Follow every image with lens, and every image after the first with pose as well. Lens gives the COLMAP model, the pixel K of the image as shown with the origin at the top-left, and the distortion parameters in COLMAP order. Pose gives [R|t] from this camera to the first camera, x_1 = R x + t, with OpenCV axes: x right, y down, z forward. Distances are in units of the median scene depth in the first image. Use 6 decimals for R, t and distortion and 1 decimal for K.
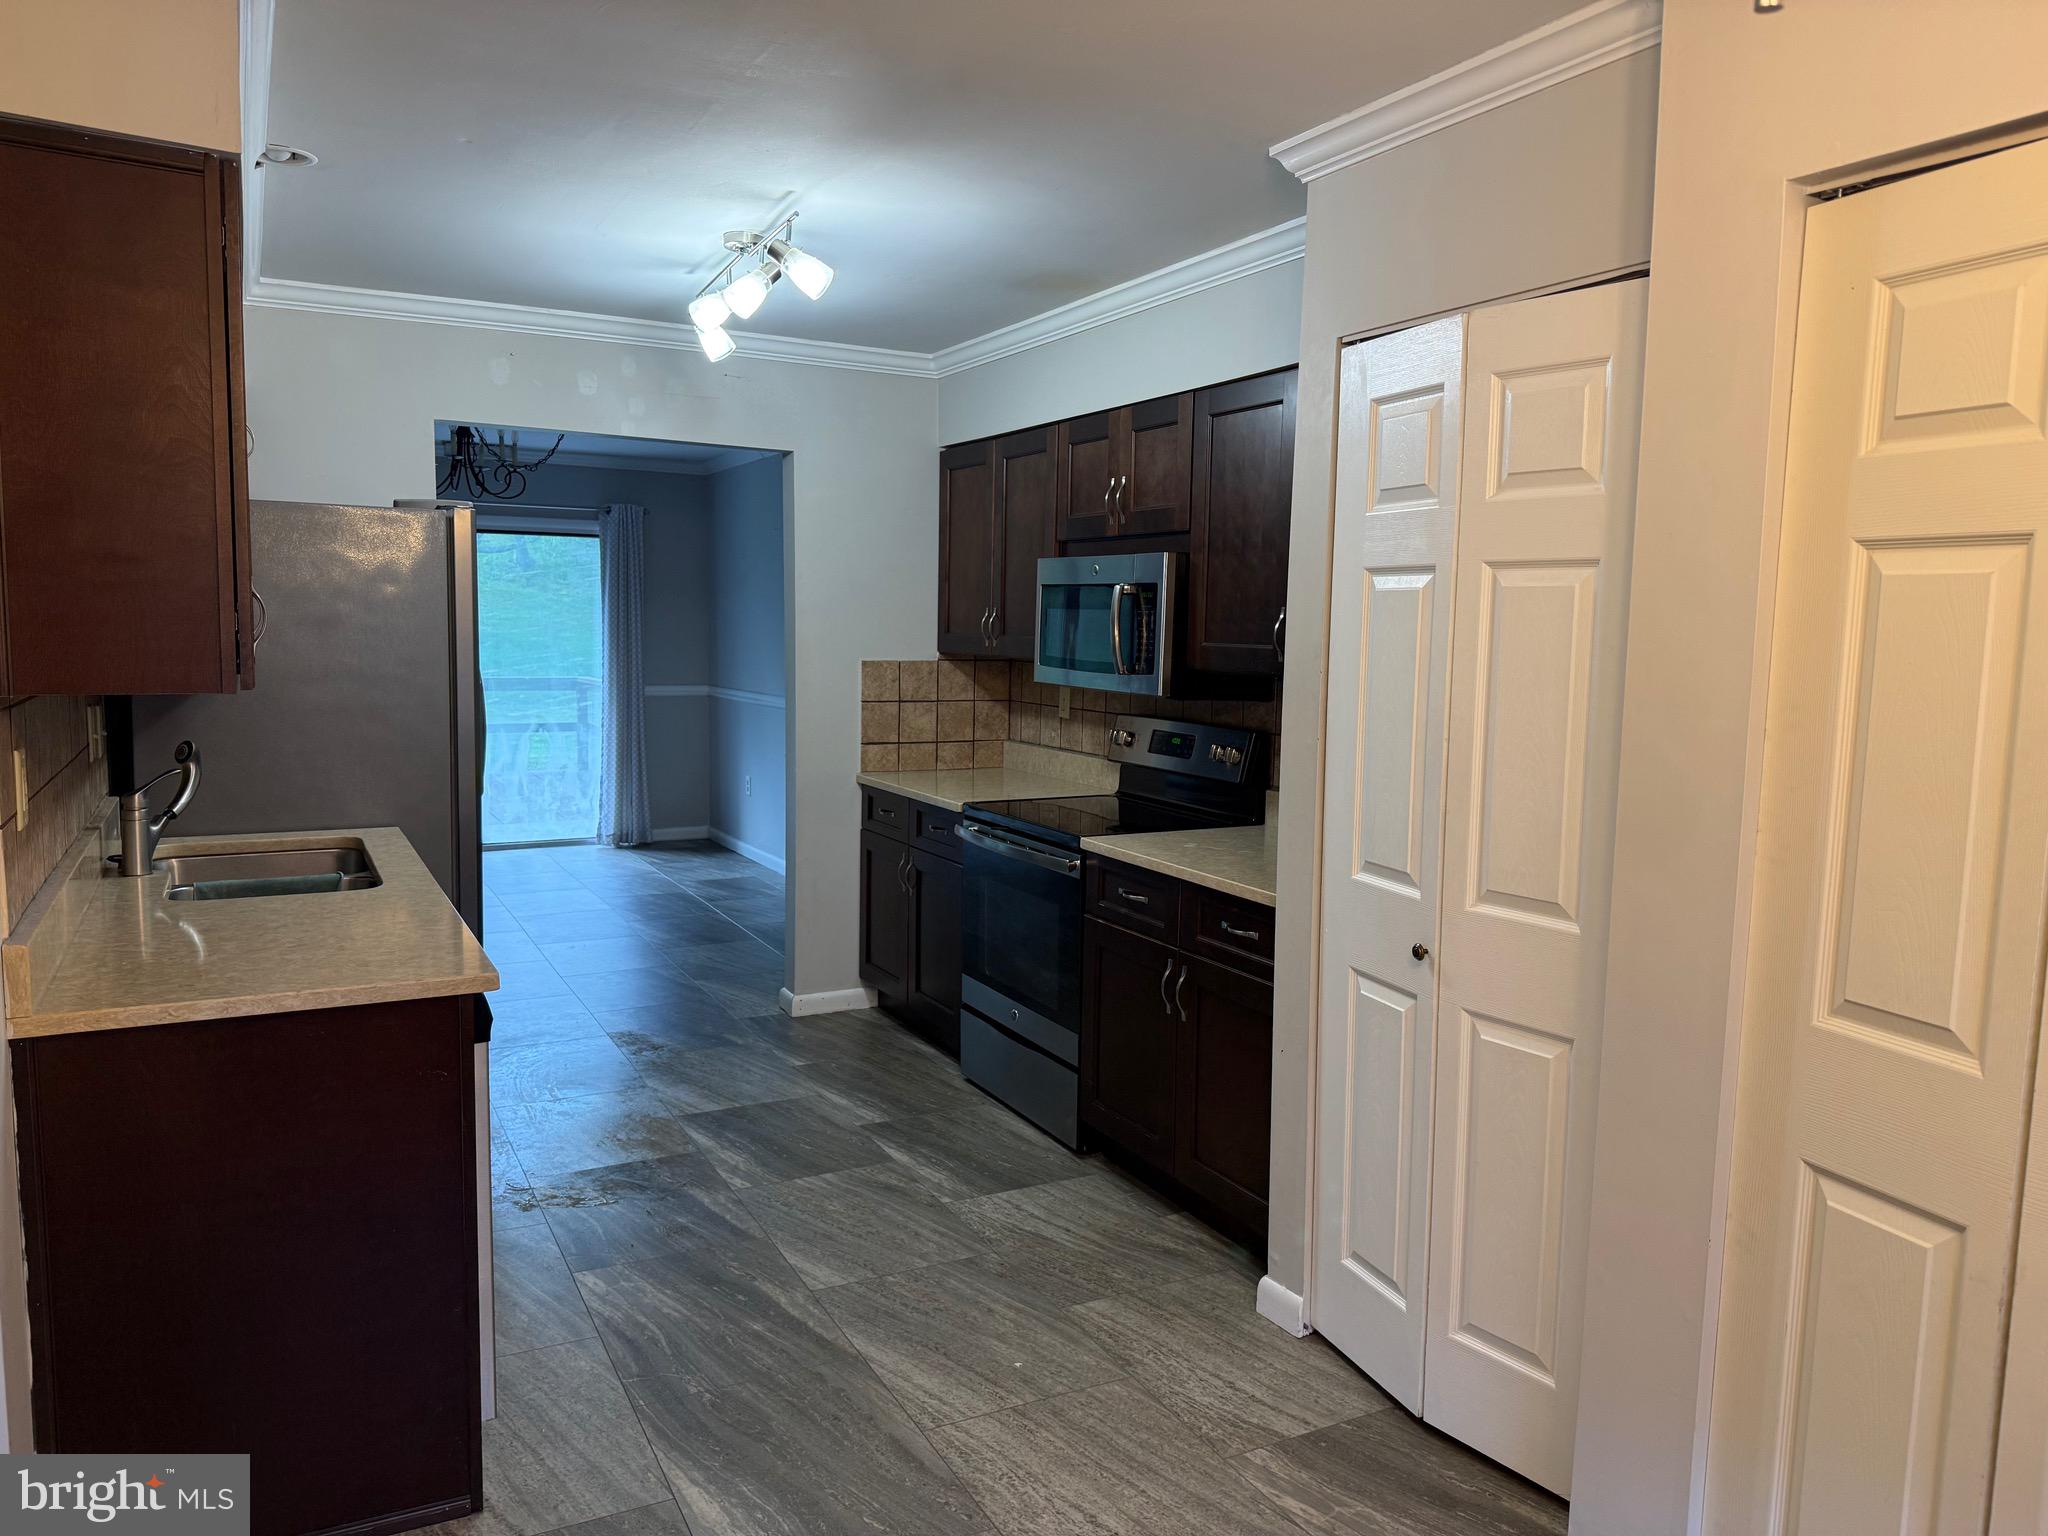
lens RADIAL K [[1423.5, 0, 1028.7], [0, 1423.5, 770.6], [0, 0, 1]] dist [0.176647, -0.350942]
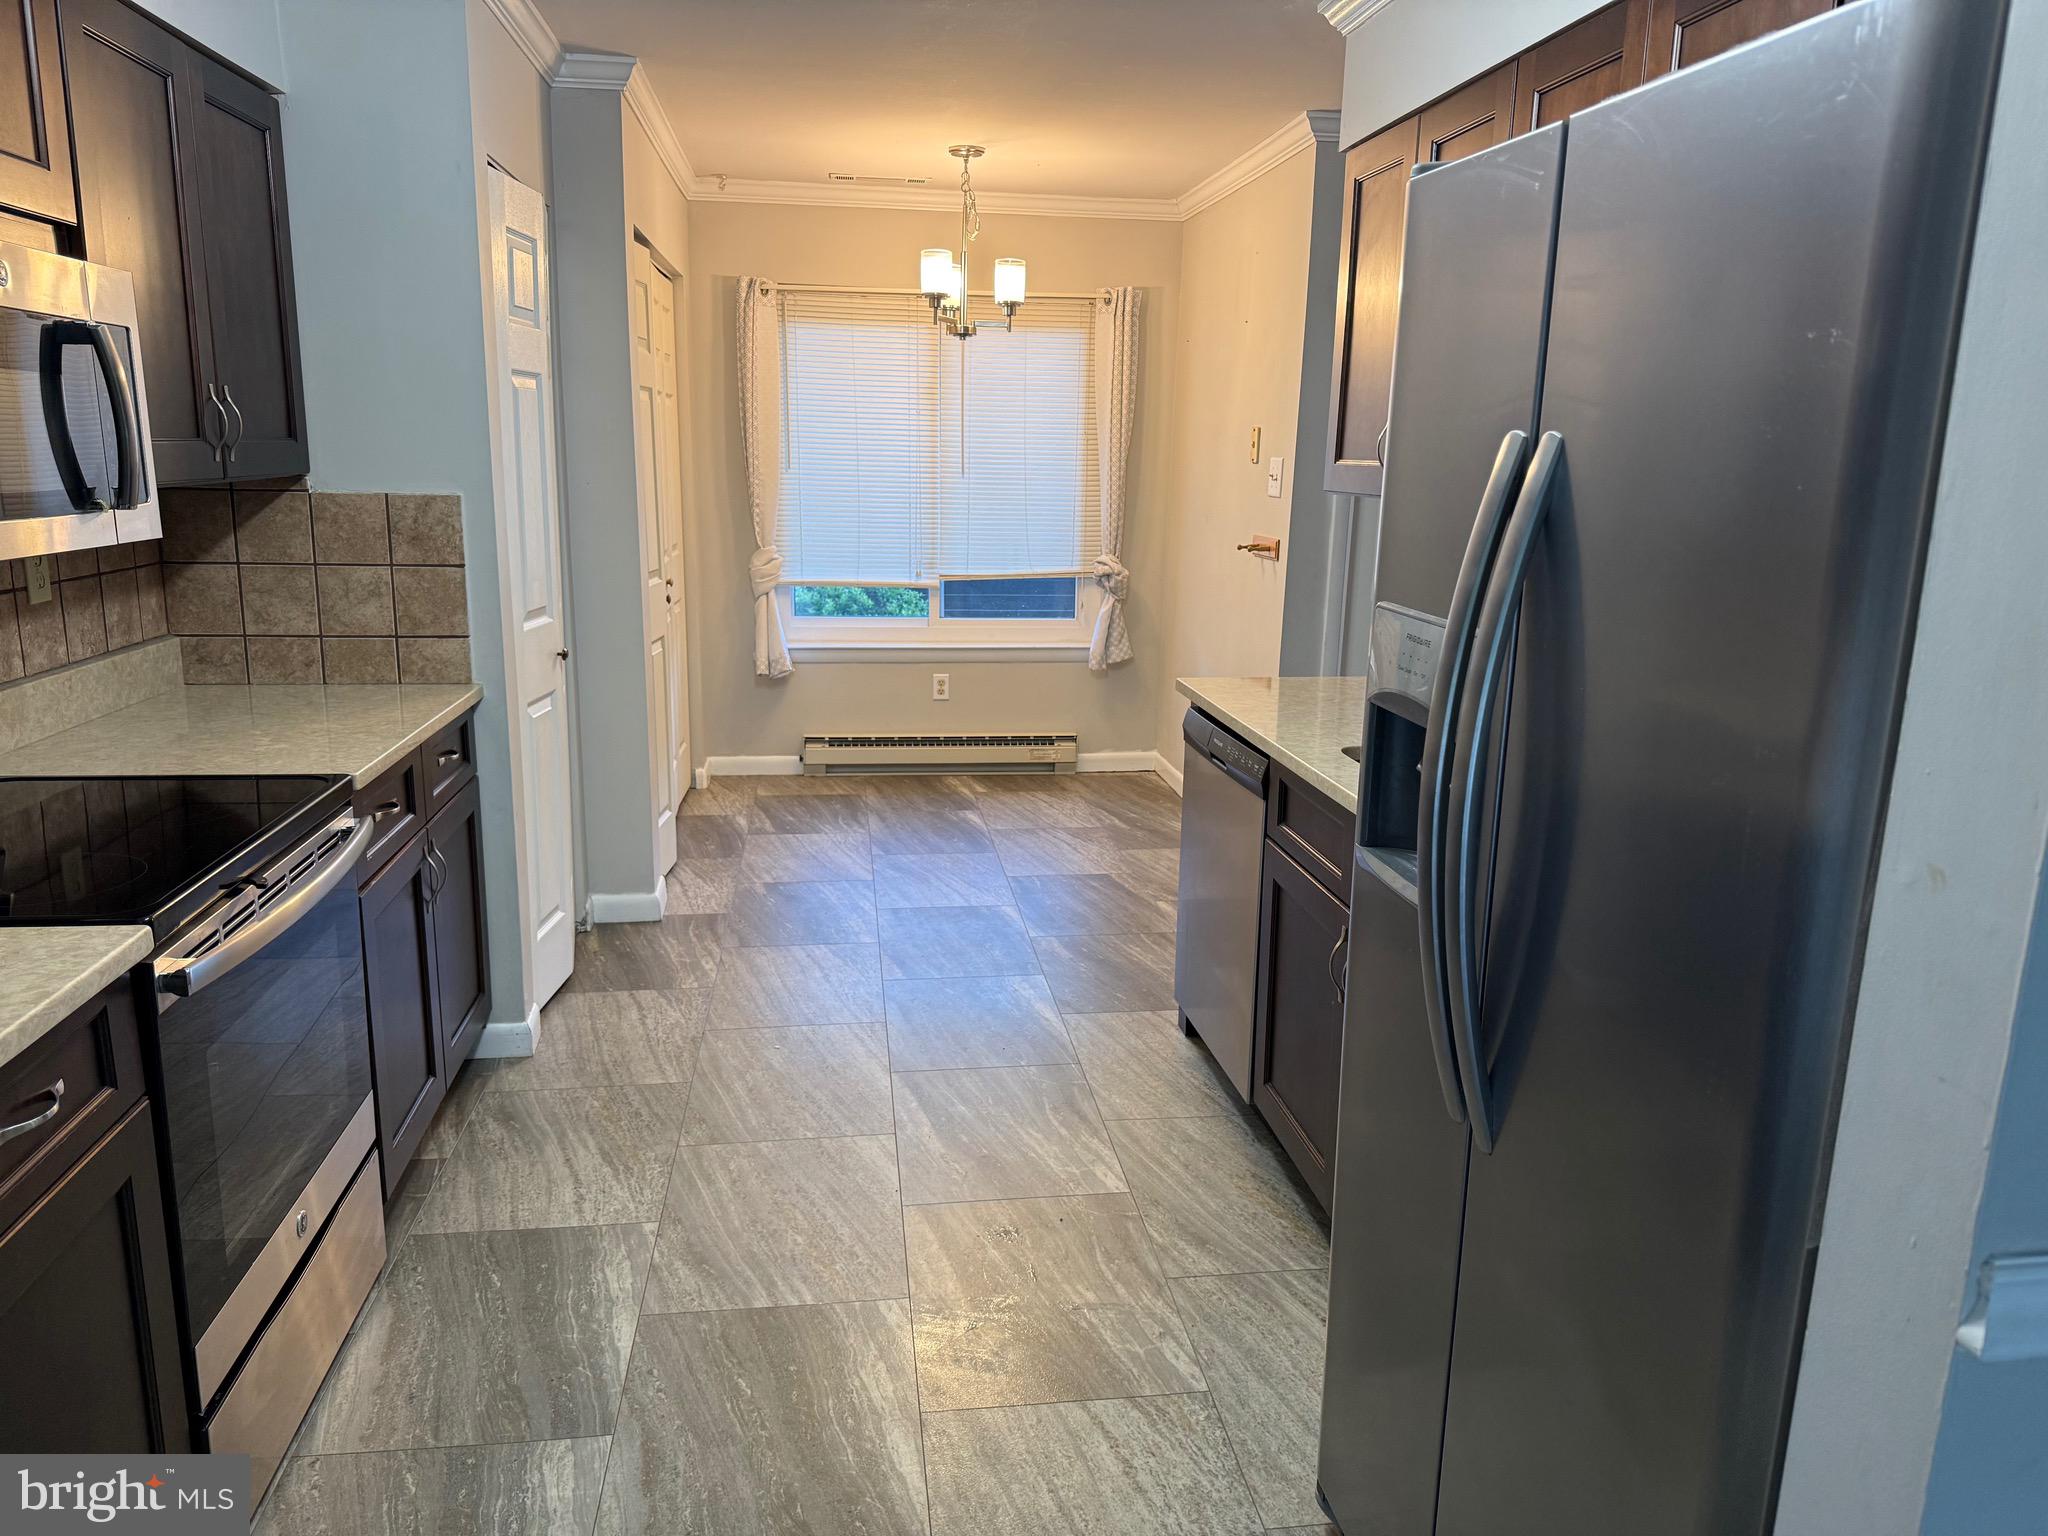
lens RADIAL K [[1423.5, 0, 1028.7], [0, 1423.5, 770.6], [0, 0, 1]] dist [0.176647, -0.350942]
pose [[-0.938334, -0.107783, 0.328501, -0.479720], [0.003406, 0.947235, 0.320523, -0.165615], [-0.345714, 0.301877, -0.888455, 1.601190]]
